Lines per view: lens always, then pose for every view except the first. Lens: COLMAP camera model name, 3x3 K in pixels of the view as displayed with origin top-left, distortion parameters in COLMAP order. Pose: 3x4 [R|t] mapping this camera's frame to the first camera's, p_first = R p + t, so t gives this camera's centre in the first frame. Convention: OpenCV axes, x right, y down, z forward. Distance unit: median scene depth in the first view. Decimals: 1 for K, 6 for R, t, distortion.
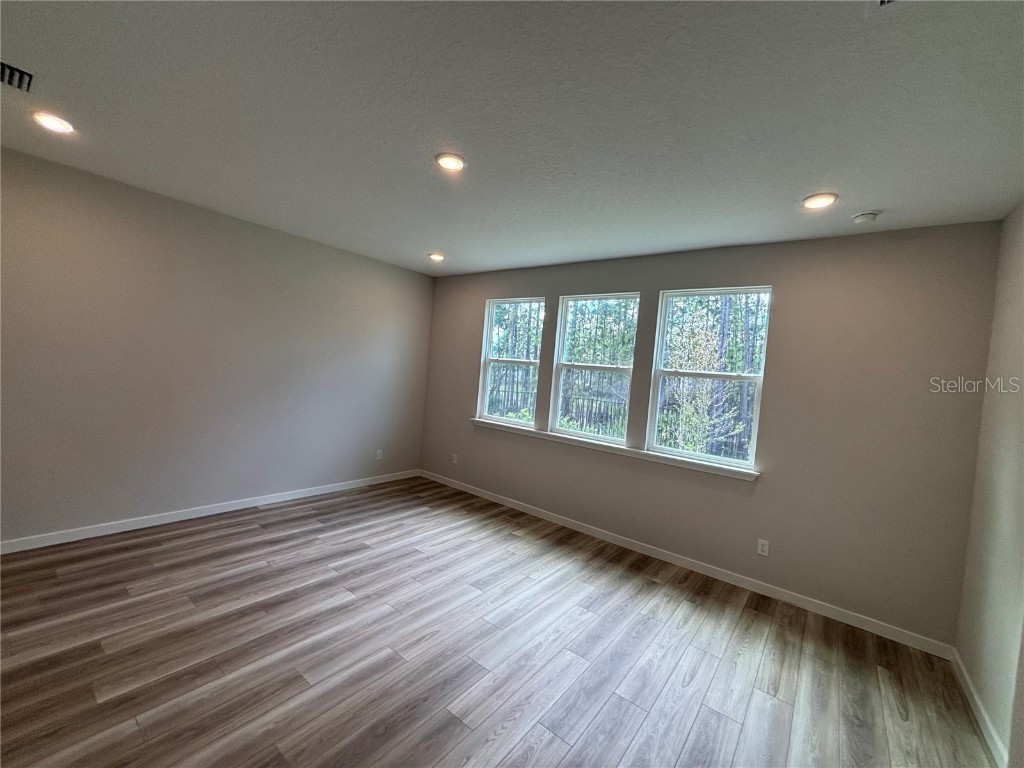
lens RADIAL K [[415.5, 0, 511.5], [0, 415.5, 382.1], [0, 0, 1]] dist [0.003315, -0.000958]
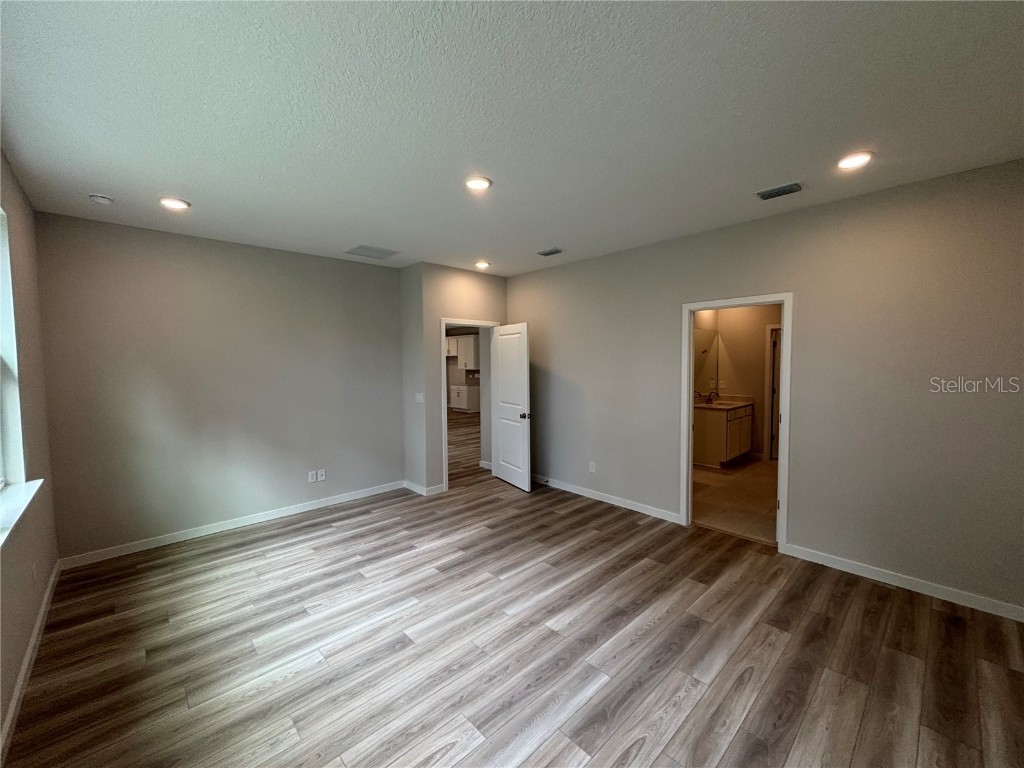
lens RADIAL K [[415.5, 0, 512.2], [0, 415.5, 385.0], [0, 0, 1]] dist [0.003315, -0.000958]
pose [[-0.985555, -0.085682, 0.146079, -0.382224], [-0.071043, 0.992178, 0.102648, -0.097451], [-0.153732, 0.090787, -0.983933, 1.829238]]
